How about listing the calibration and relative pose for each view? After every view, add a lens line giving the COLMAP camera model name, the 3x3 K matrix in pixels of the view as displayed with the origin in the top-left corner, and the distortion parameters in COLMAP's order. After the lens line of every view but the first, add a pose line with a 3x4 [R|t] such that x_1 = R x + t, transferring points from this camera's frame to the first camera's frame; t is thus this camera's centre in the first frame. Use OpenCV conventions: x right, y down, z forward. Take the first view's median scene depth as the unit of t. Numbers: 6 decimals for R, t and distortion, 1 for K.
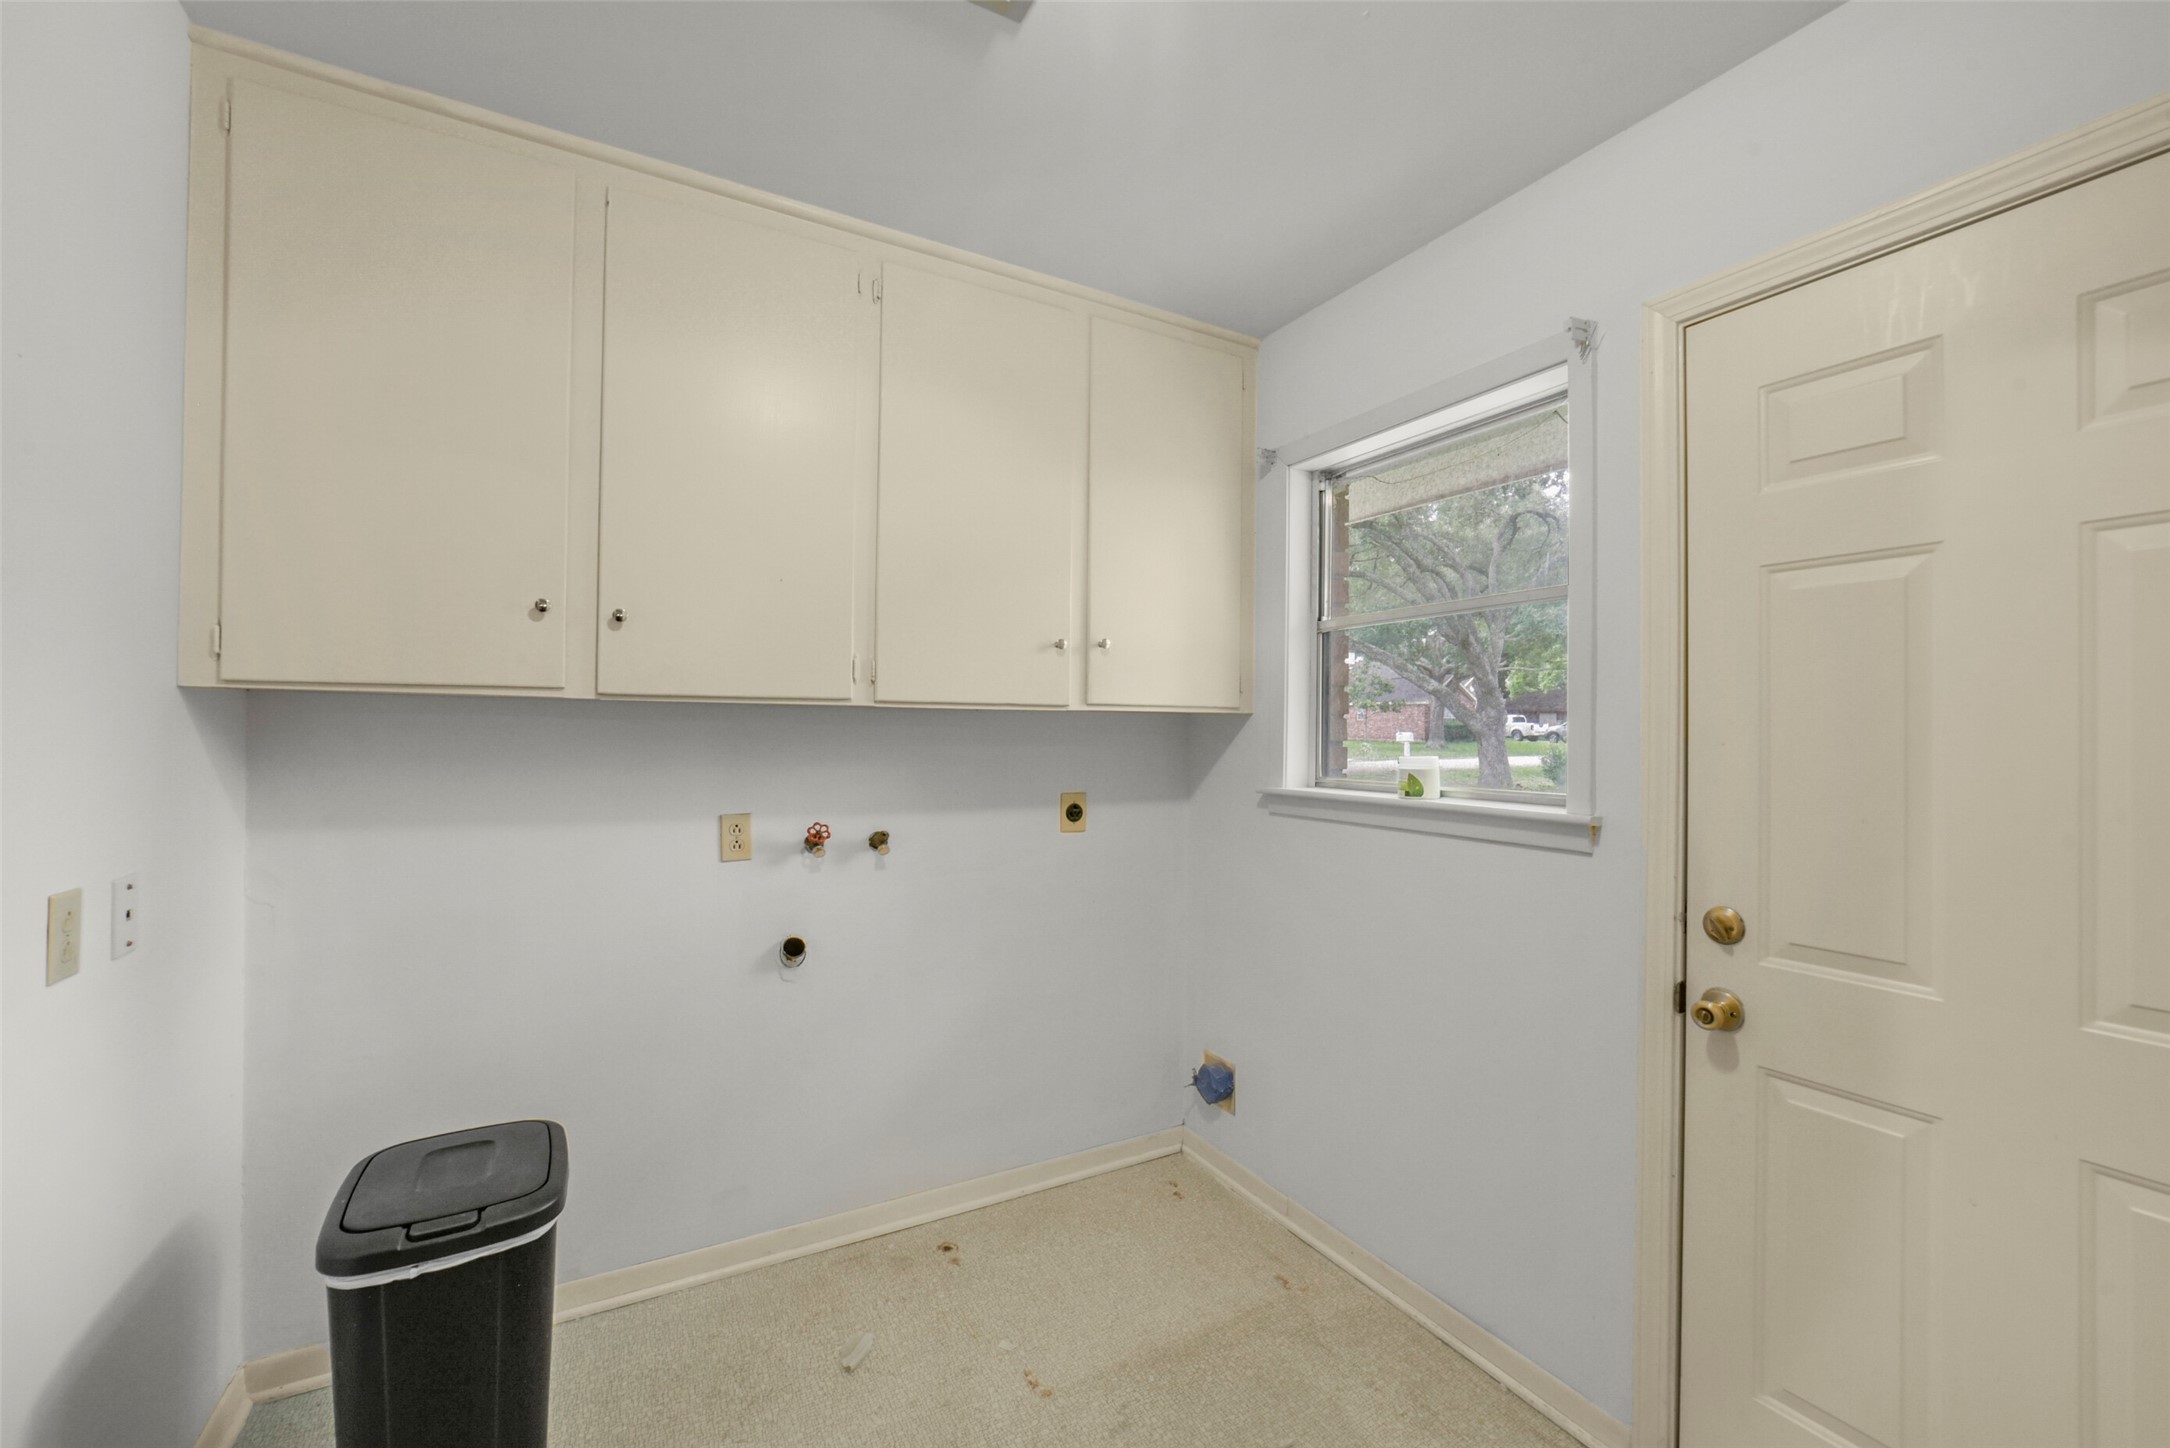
lens RADIAL K [[864.7, 0, 1085.0], [0, 864.7, 724.0], [0, 0, 1]] dist [-0.024171, 0.011075]
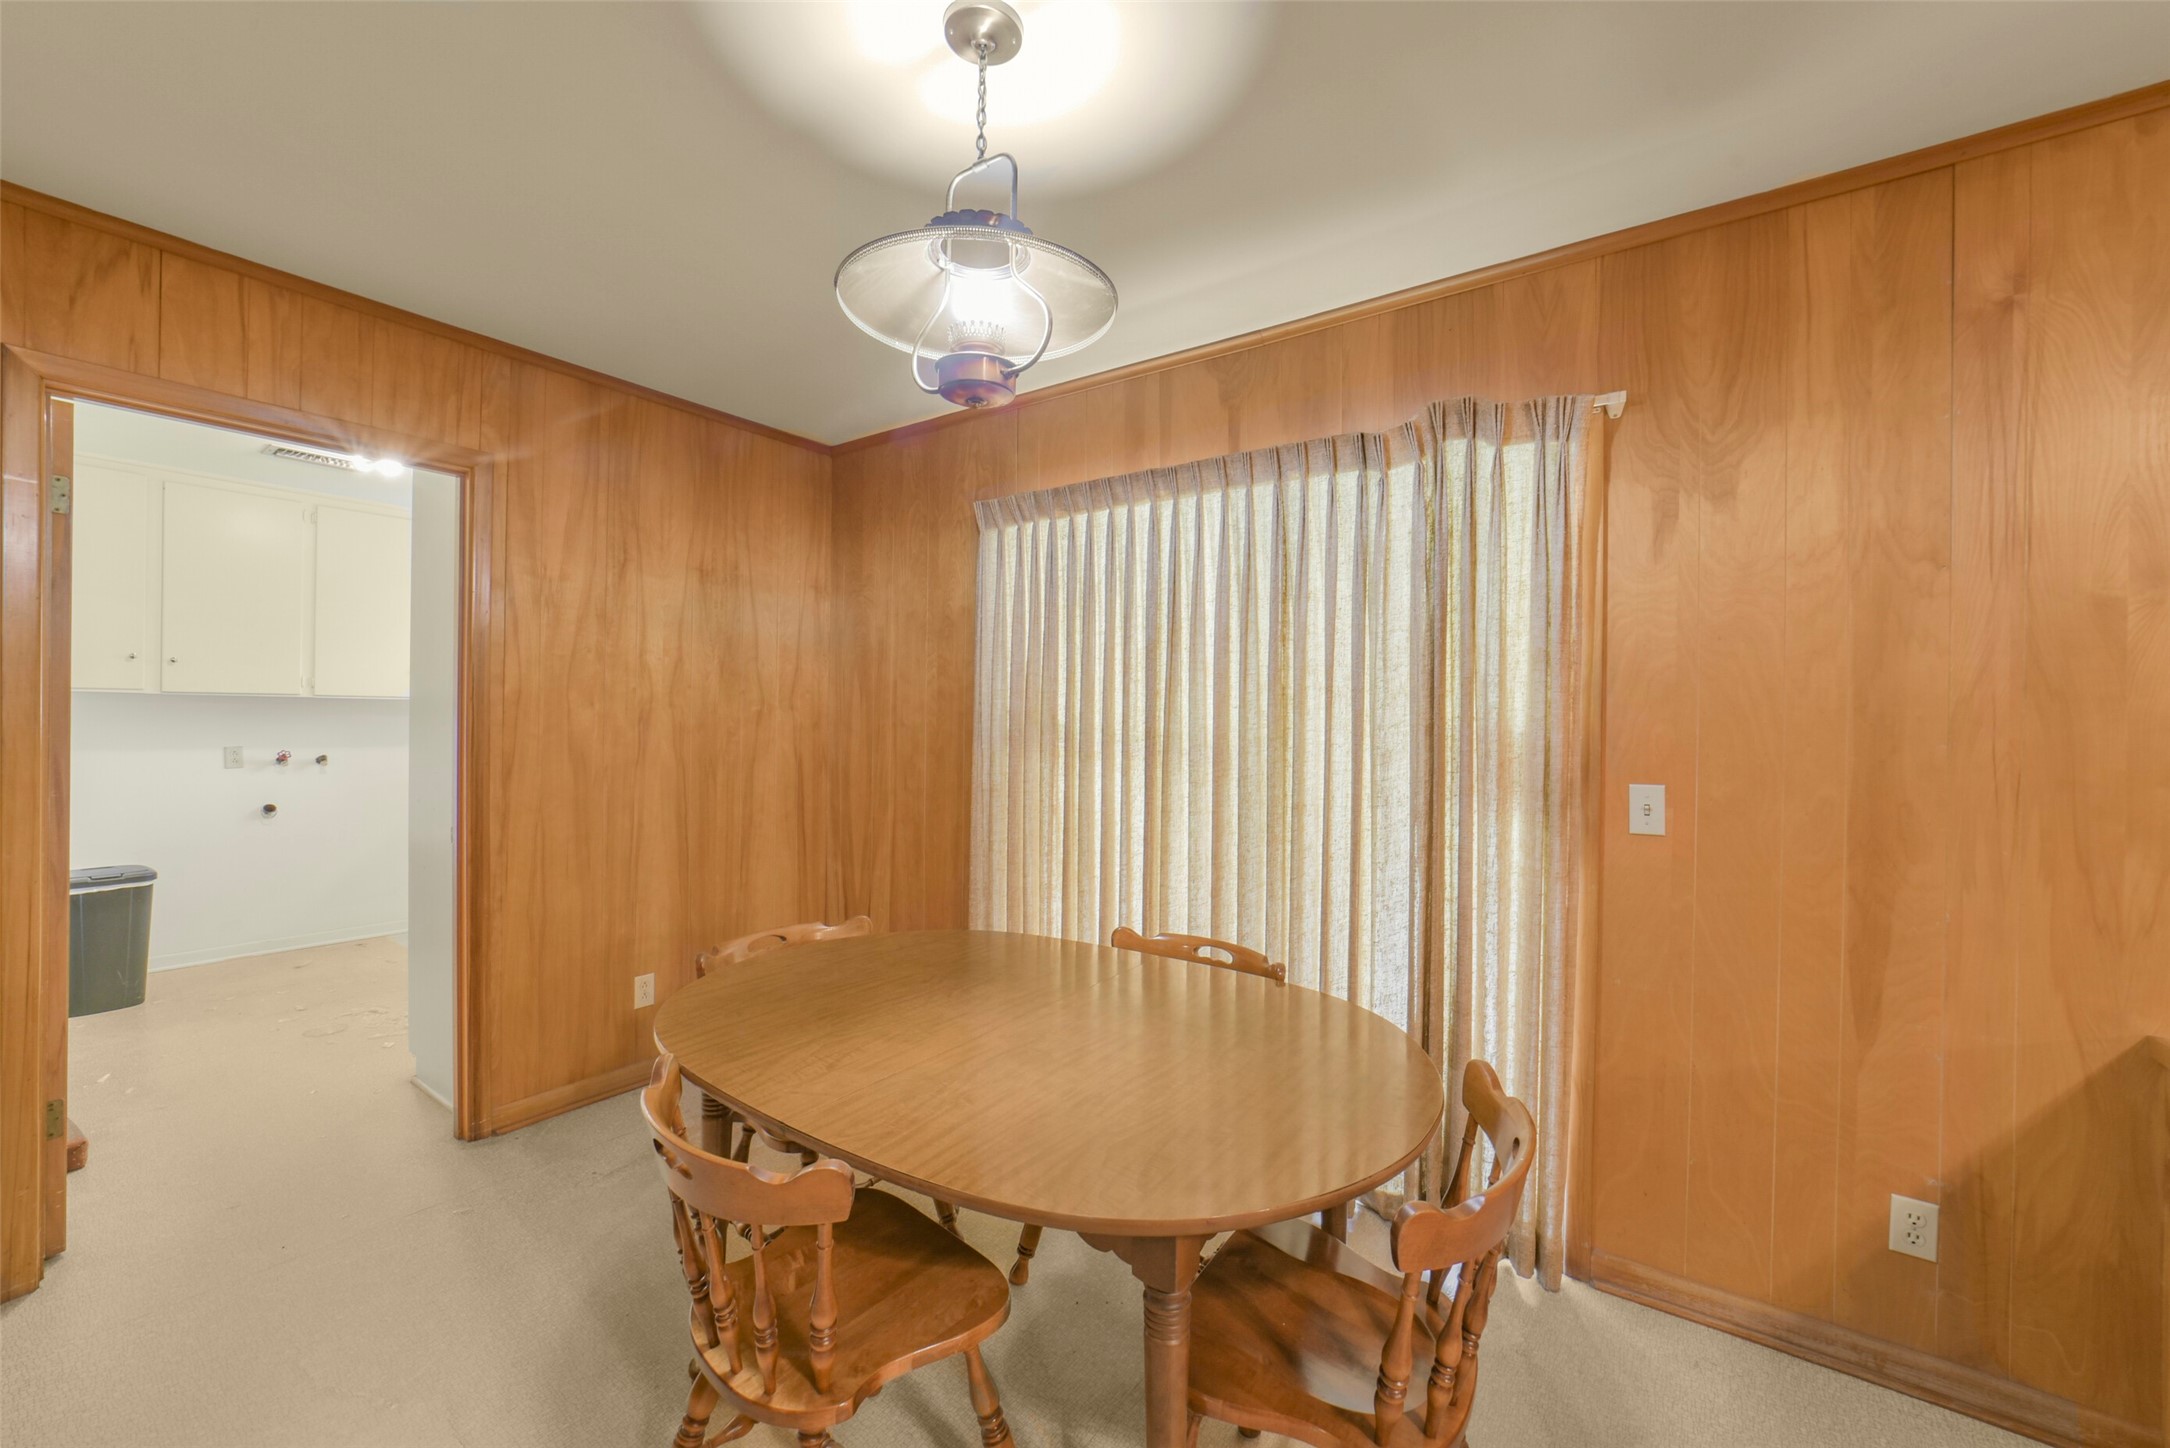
lens RADIAL K [[864.7, 0, 1085.0], [0, 864.7, 724.0], [0, 0, 1]] dist [-0.024171, 0.011075]
pose [[0.913780, -0.000228, 0.406209, 0.666661], [-0.005880, 0.999888, 0.013788, 0.006585], [-0.406167, -0.014987, 0.913676, -1.798880]]
